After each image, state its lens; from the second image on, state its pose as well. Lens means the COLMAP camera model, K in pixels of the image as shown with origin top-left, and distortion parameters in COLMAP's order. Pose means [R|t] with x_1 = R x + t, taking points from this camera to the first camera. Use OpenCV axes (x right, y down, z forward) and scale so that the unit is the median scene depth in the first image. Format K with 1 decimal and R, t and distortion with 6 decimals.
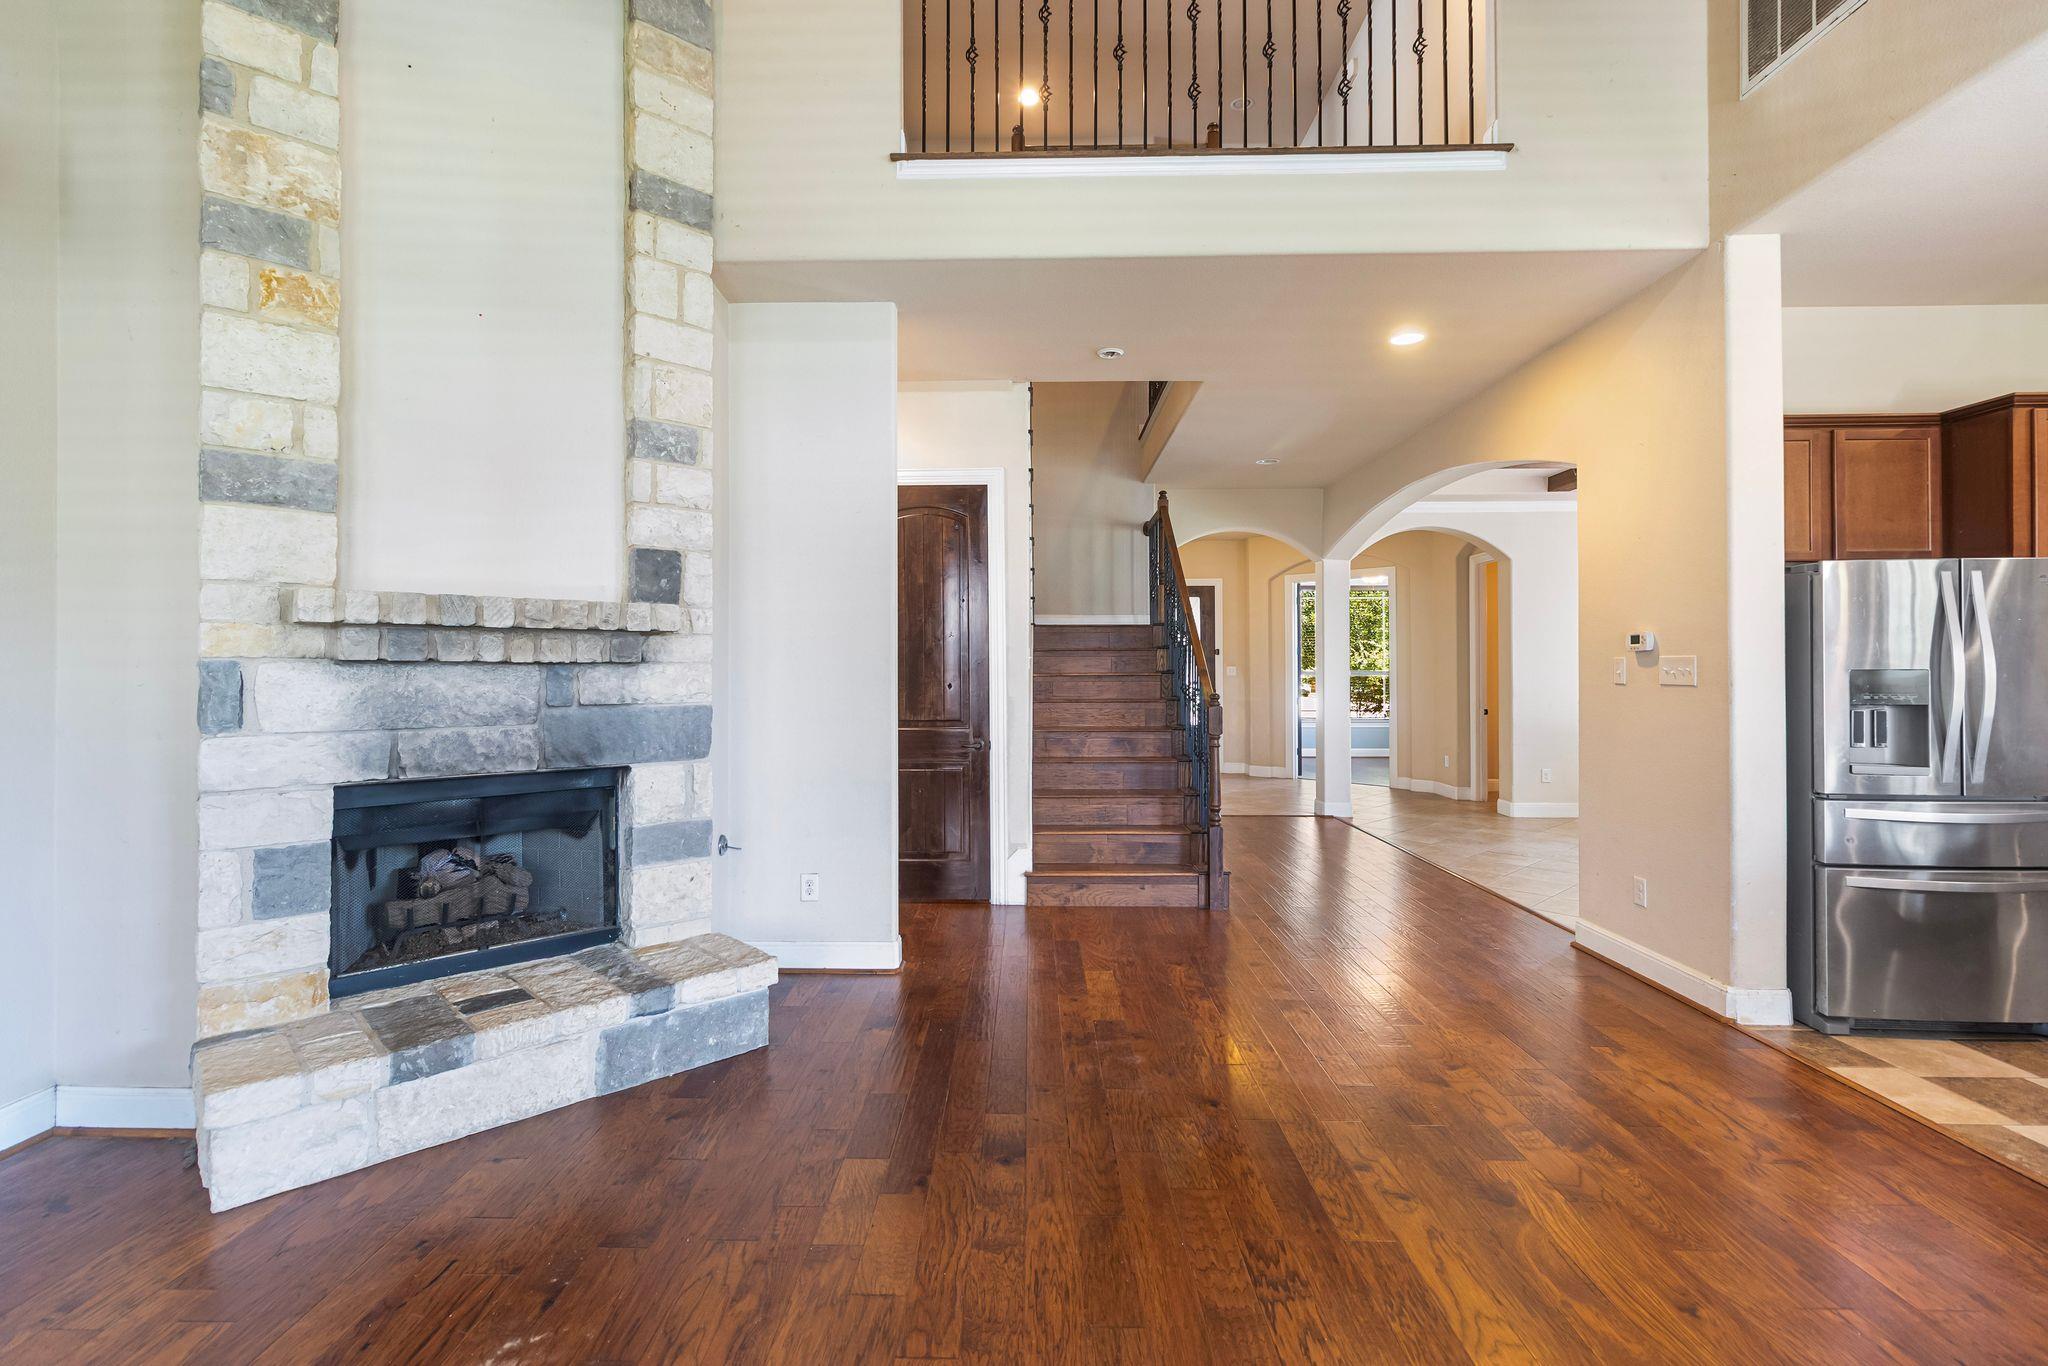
lens RADIAL K [[940.7, 0, 1009.0], [0, 940.7, 661.2], [0, 0, 1]] dist [0.005122, -0.000445]
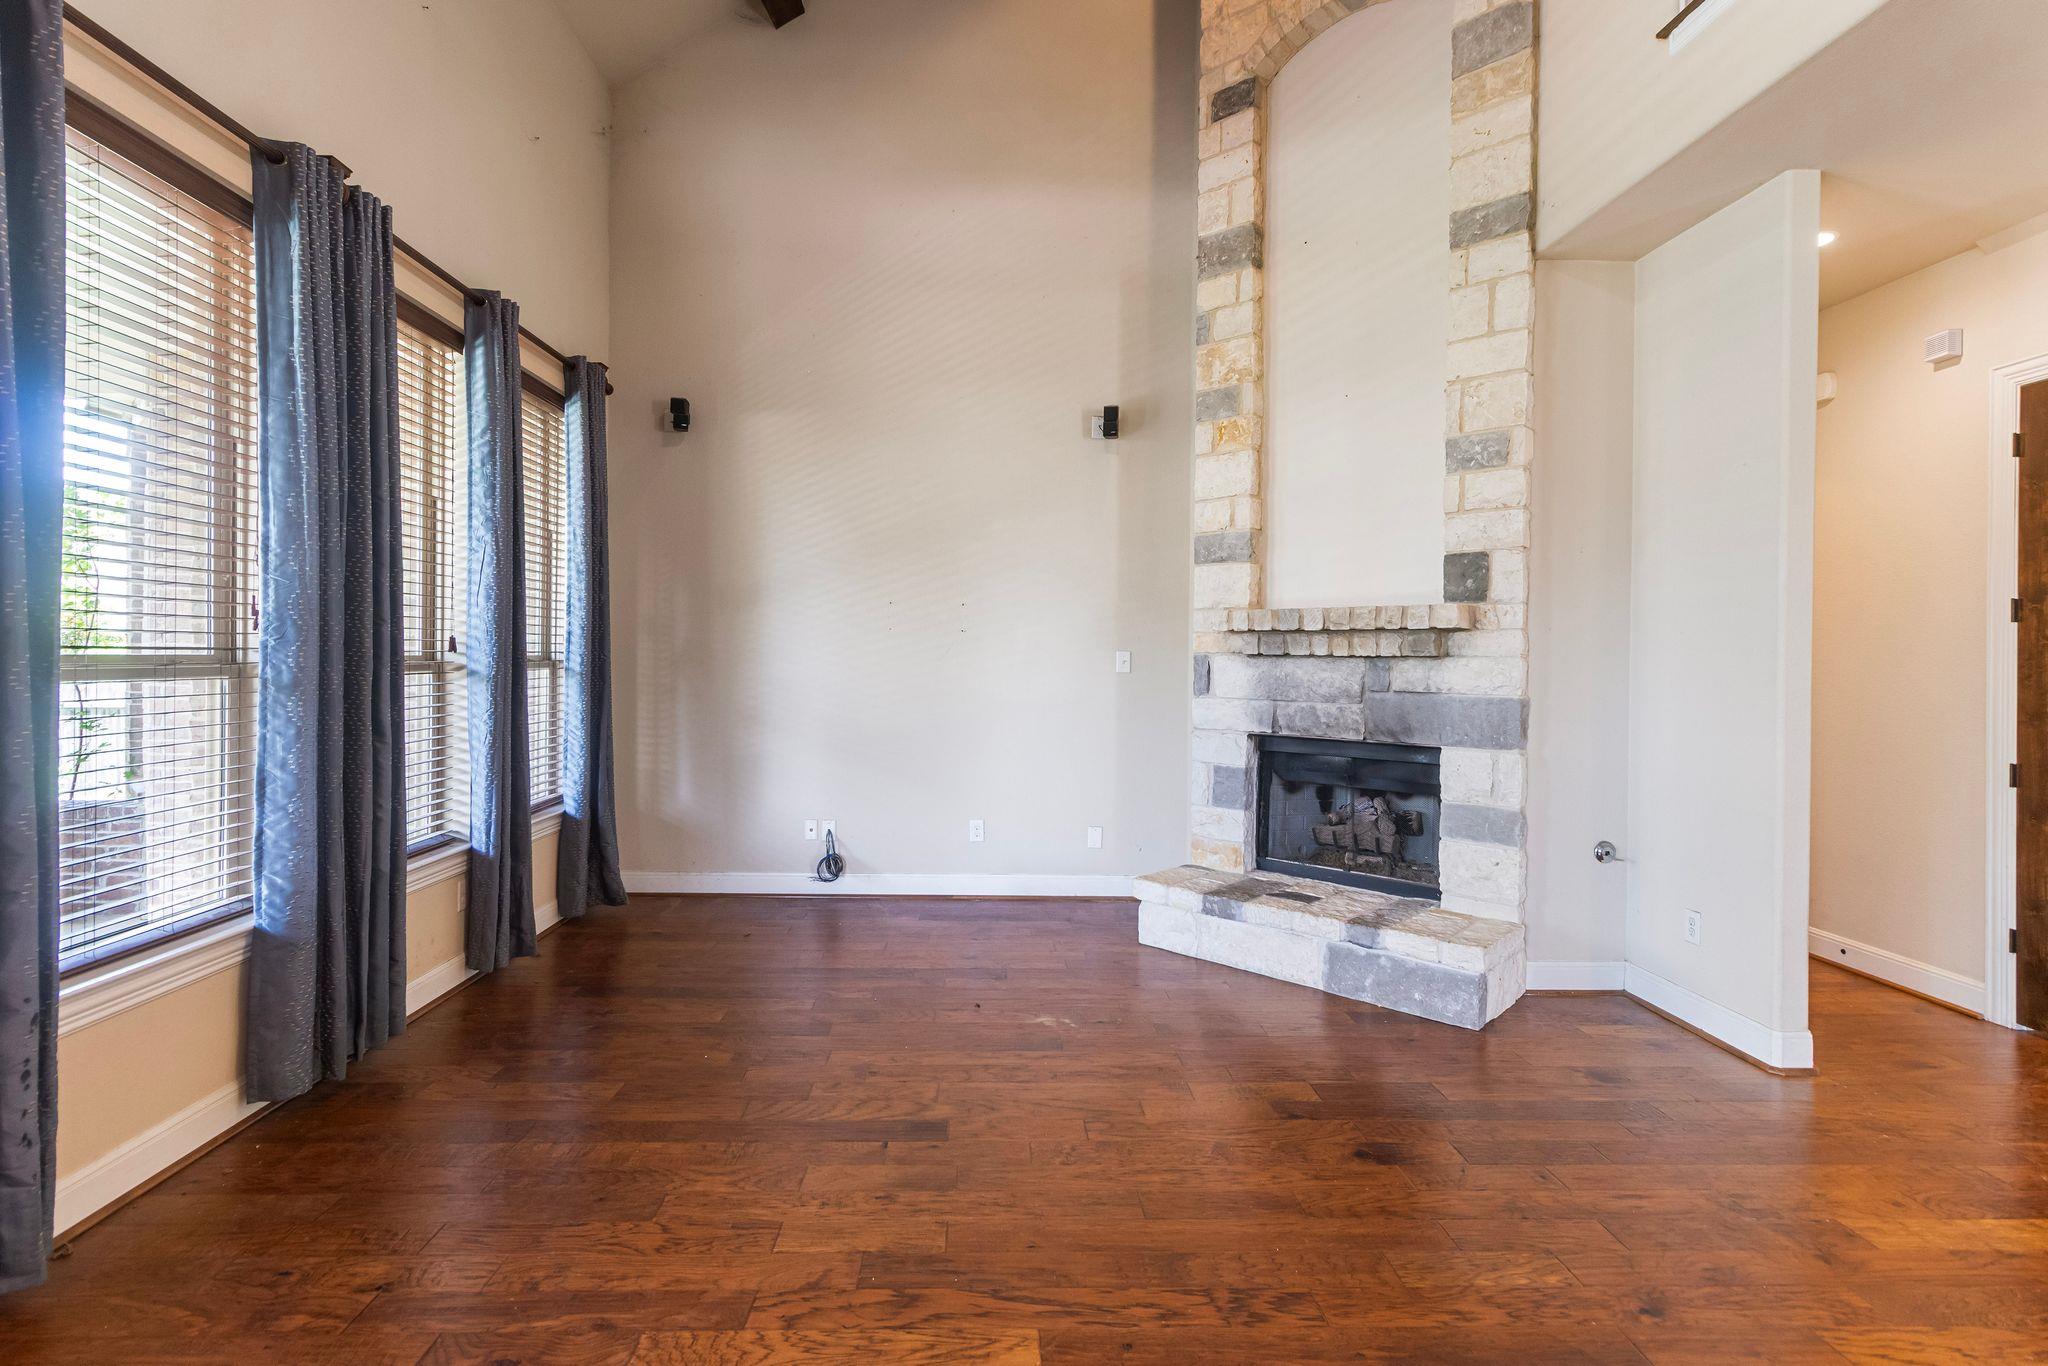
lens RADIAL K [[968.3, 0, 1008.9], [0, 968.3, 660.6], [0, 0, 1]] dist [0.005493, 0.000719]
pose [[0.052332, 0.004550, -0.998619, 0.765941], [-0.002374, 0.999987, 0.004432, 0.002744], [0.998627, 0.002139, 0.052342, 0.437701]]
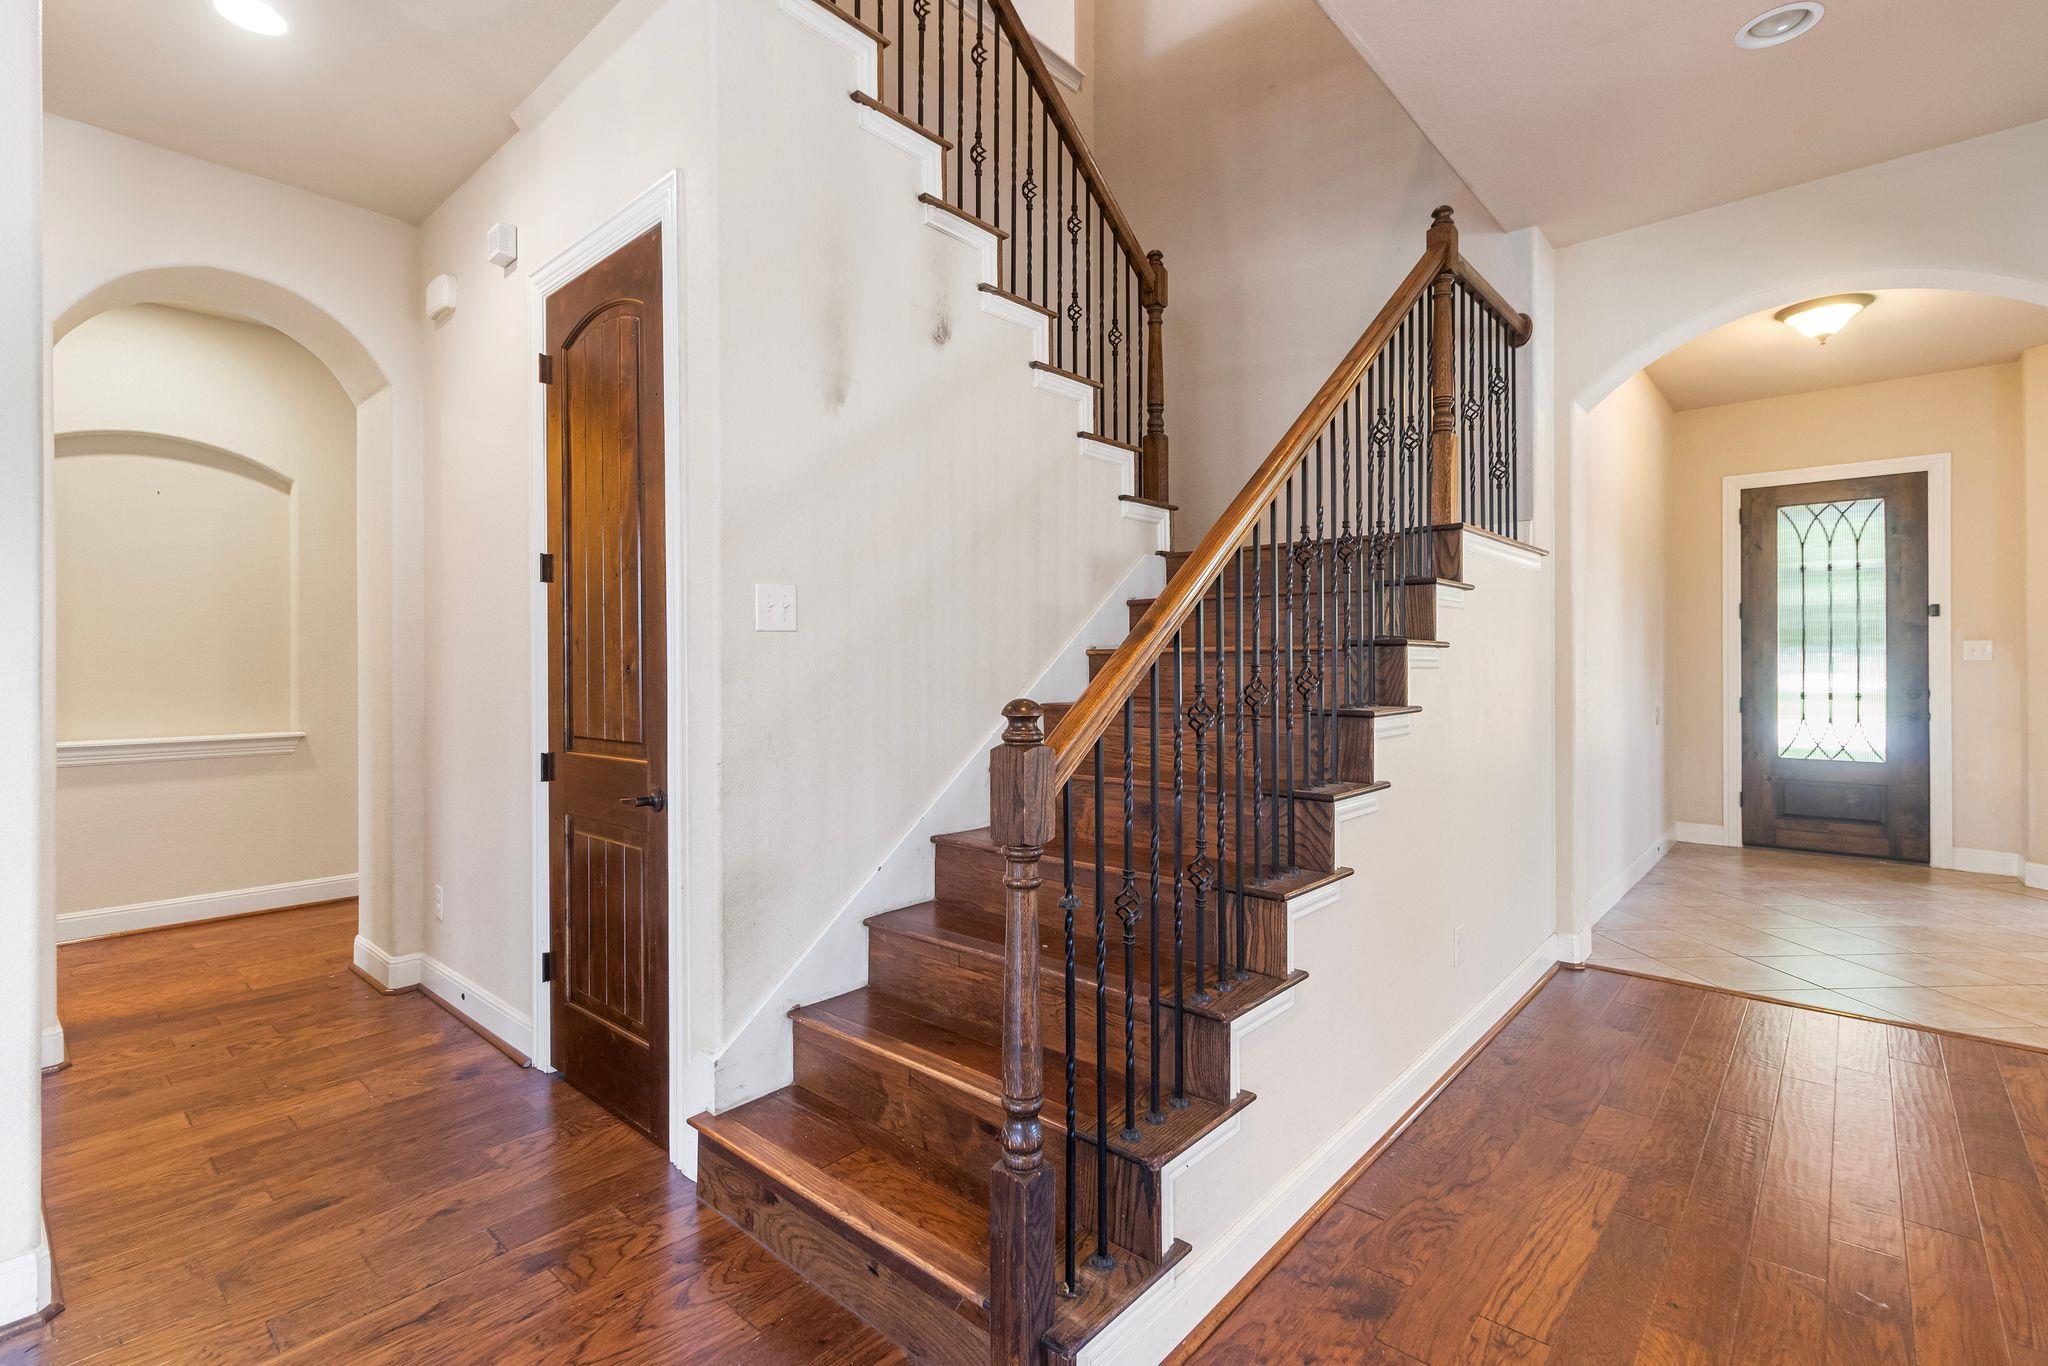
lens RADIAL K [[940.7, 0, 1009.0], [0, 940.7, 661.2], [0, 0, 1]] dist [0.005122, -0.000445]
pose [[0.761321, -0.001647, -0.648373, 0.630917], [0.007571, 0.999951, 0.006349, 0.032600], [0.648331, -0.009742, 0.761296, 1.227084]]
